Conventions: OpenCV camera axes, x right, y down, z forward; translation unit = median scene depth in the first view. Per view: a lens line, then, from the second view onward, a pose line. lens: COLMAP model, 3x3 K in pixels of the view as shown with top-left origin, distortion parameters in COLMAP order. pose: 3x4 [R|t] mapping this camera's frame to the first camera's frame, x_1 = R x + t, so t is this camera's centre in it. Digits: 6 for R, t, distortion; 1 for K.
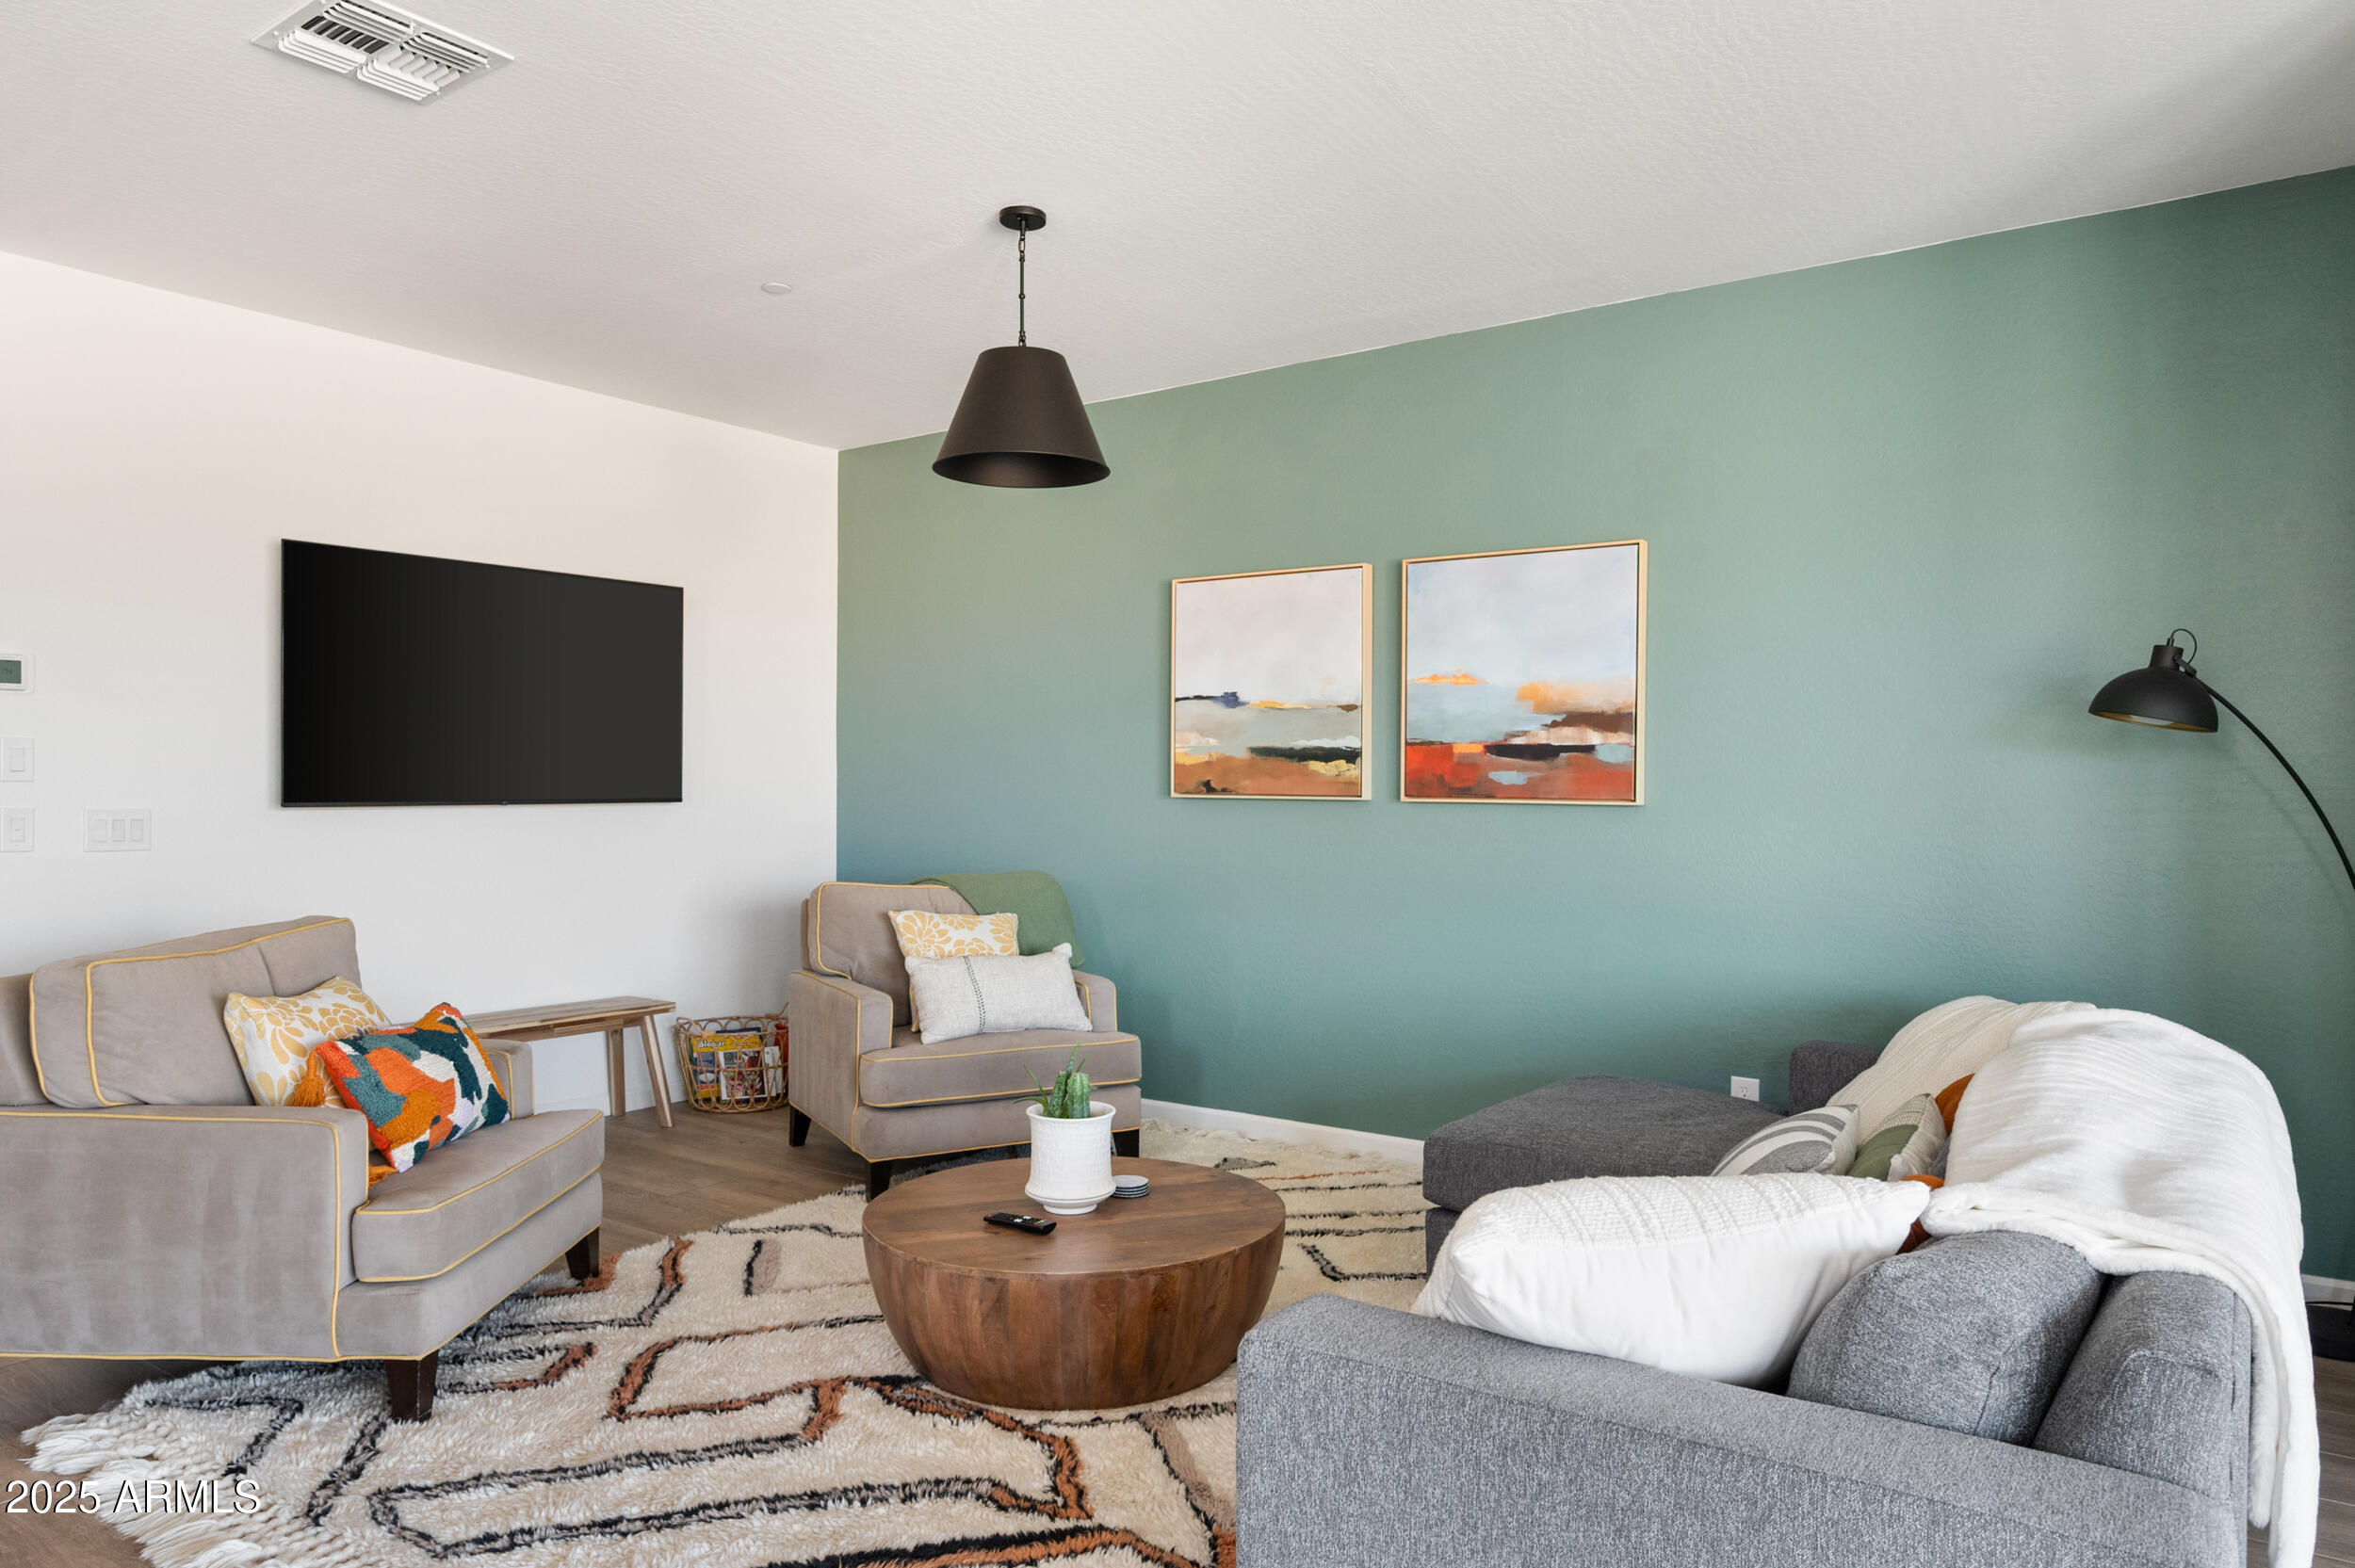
lens RADIAL K [[1507.0, 0, 1181.6], [0, 1507.0, 786.4], [0, 0, 1]] dist [0.004620, -0.001597]
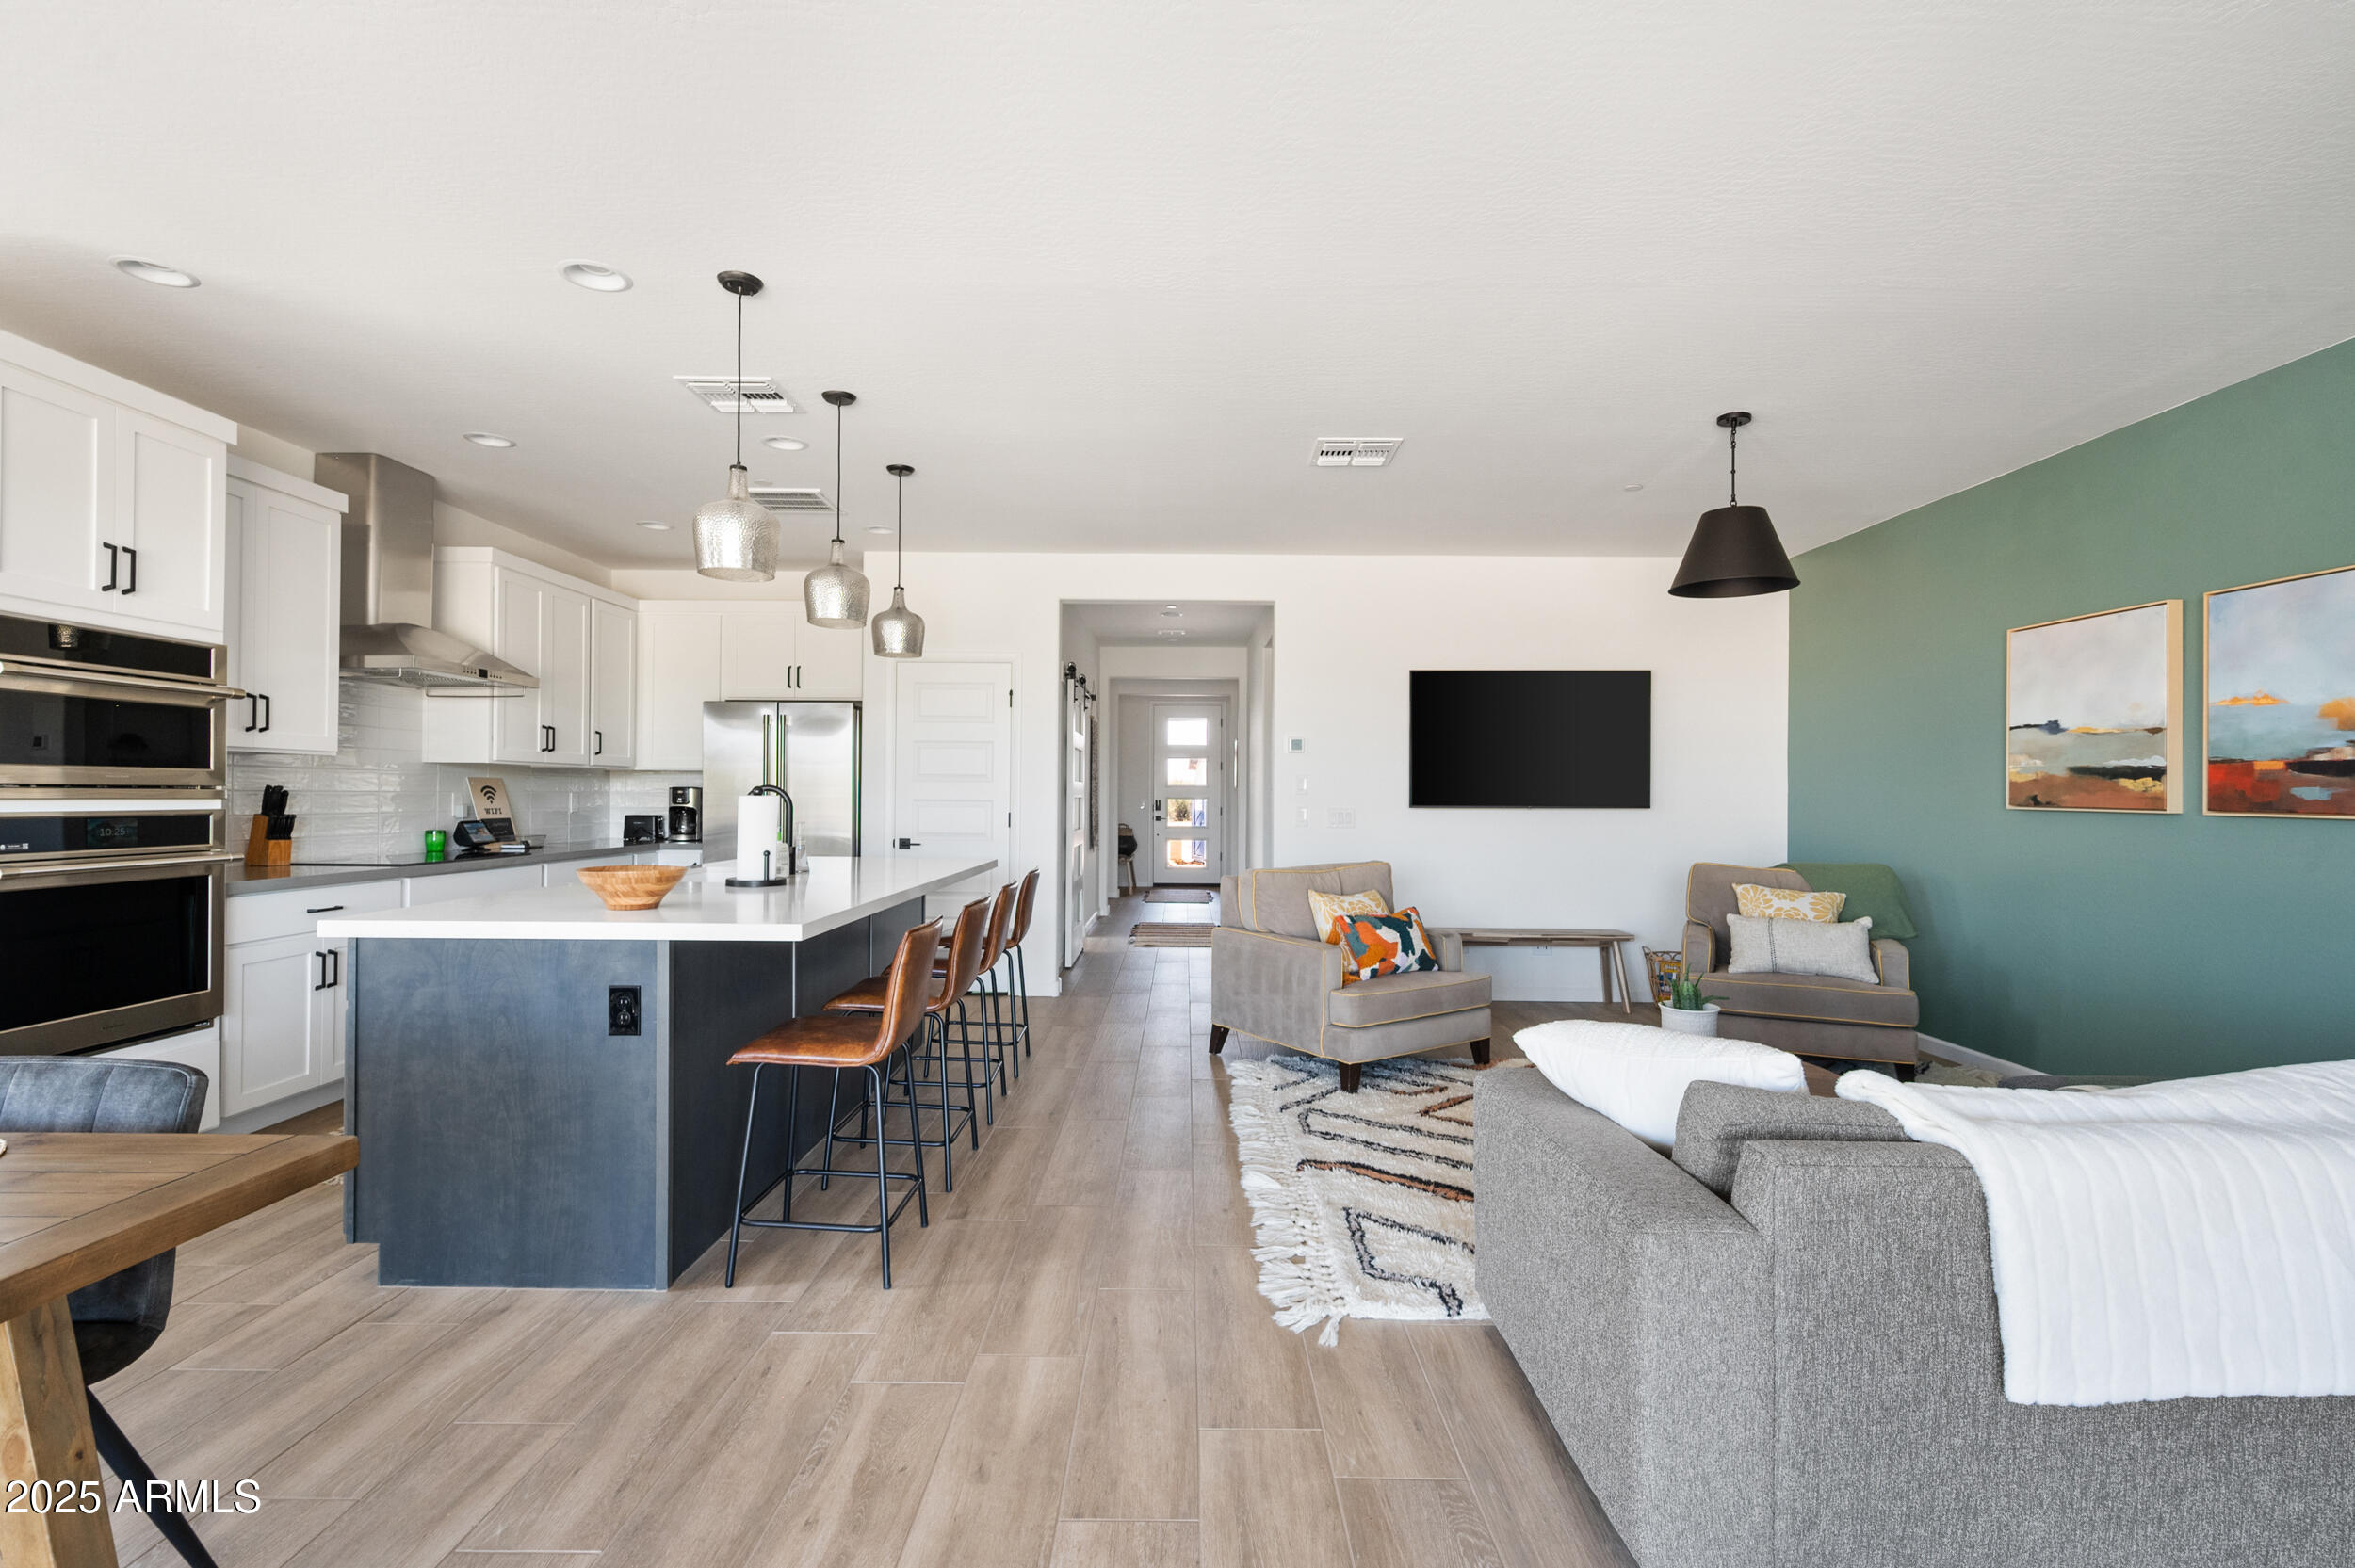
lens RADIAL K [[1076.0, 0, 1173.8], [0, 1076.0, 789.0], [0, 0, 1]] dist [0.003091, 0.000299]
pose [[0.582888, -0.002241, -0.812550, 0.356132], [-0.004276, 0.999974, -0.005825, -0.001082], [0.812541, 0.006870, 0.582863, -0.058939]]
